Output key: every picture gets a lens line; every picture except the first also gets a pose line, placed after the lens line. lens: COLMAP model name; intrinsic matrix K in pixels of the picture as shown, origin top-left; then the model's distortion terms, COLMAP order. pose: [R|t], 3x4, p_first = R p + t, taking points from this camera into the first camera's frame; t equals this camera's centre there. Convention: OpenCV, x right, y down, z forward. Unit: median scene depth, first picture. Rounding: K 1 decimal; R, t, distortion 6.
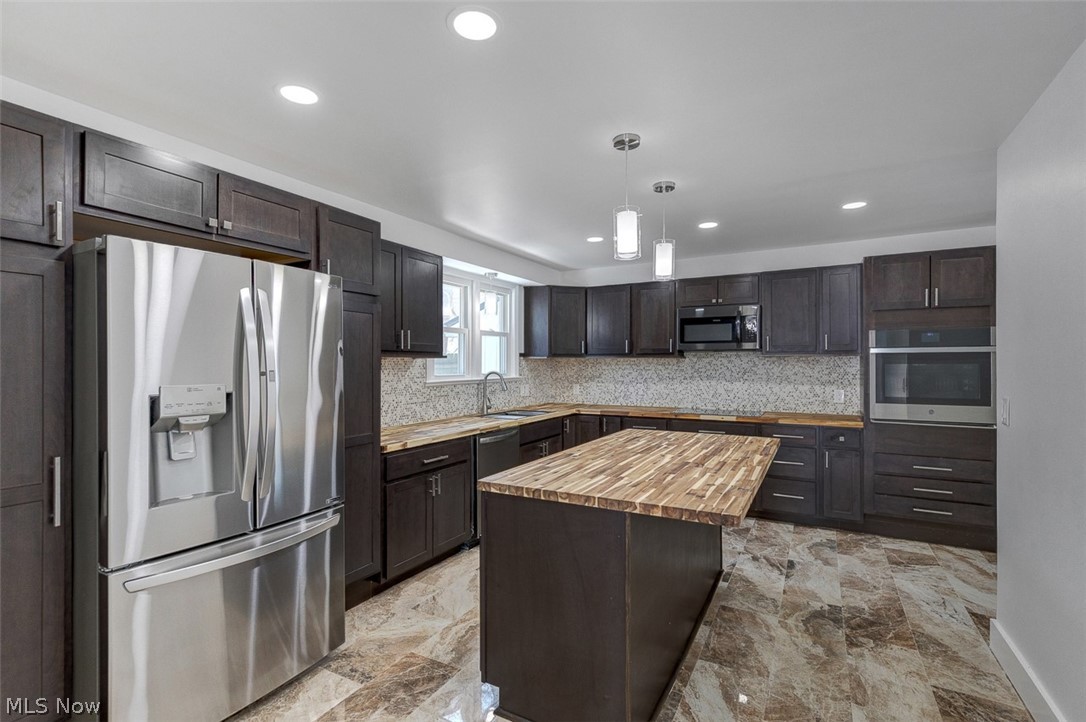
lens RADIAL K [[500.9, 0, 547.0], [0, 500.9, 363.6], [0, 0, 1]] dist [0.009528, 0.000484]
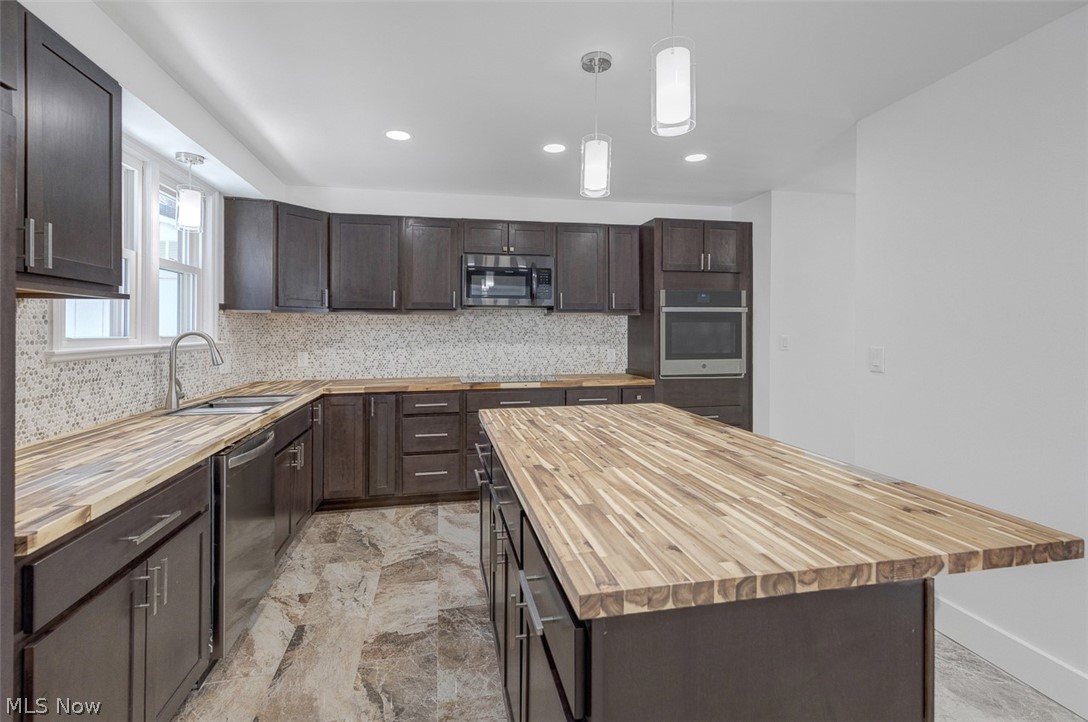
lens RADIAL K [[501.8, 0, 546.7], [0, 501.8, 333.0], [0, 0, 1]] dist [0.009528, 0.000484]
pose [[0.762051, -0.003503, 0.647508, -0.169798], [0.001675, 0.999993, 0.003439, 0.015854], [-0.647515, -0.001536, 0.762051, 0.310819]]
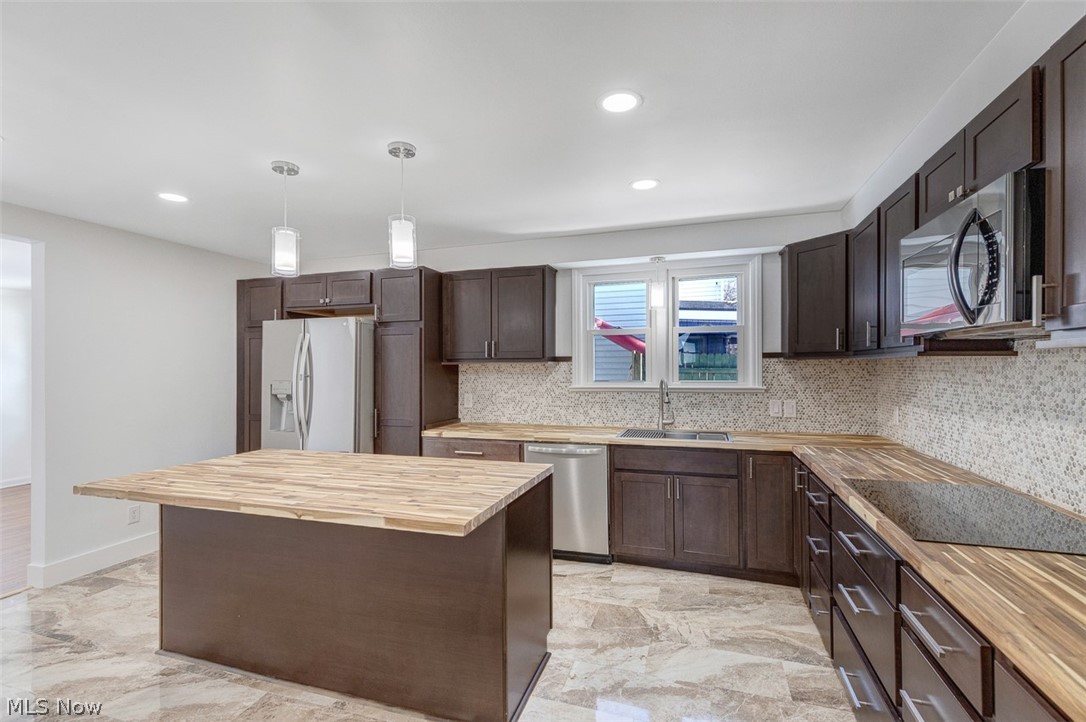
lens RADIAL K [[500.9, 0, 548.1], [0, 500.9, 359.6], [0, 0, 1]] dist [0.009528, 0.000484]
pose [[0.179048, -0.013540, -0.983747, 0.654229], [0.005872, 0.999902, -0.012694, -0.005507], [0.983823, -0.003504, 0.179110, 0.667819]]
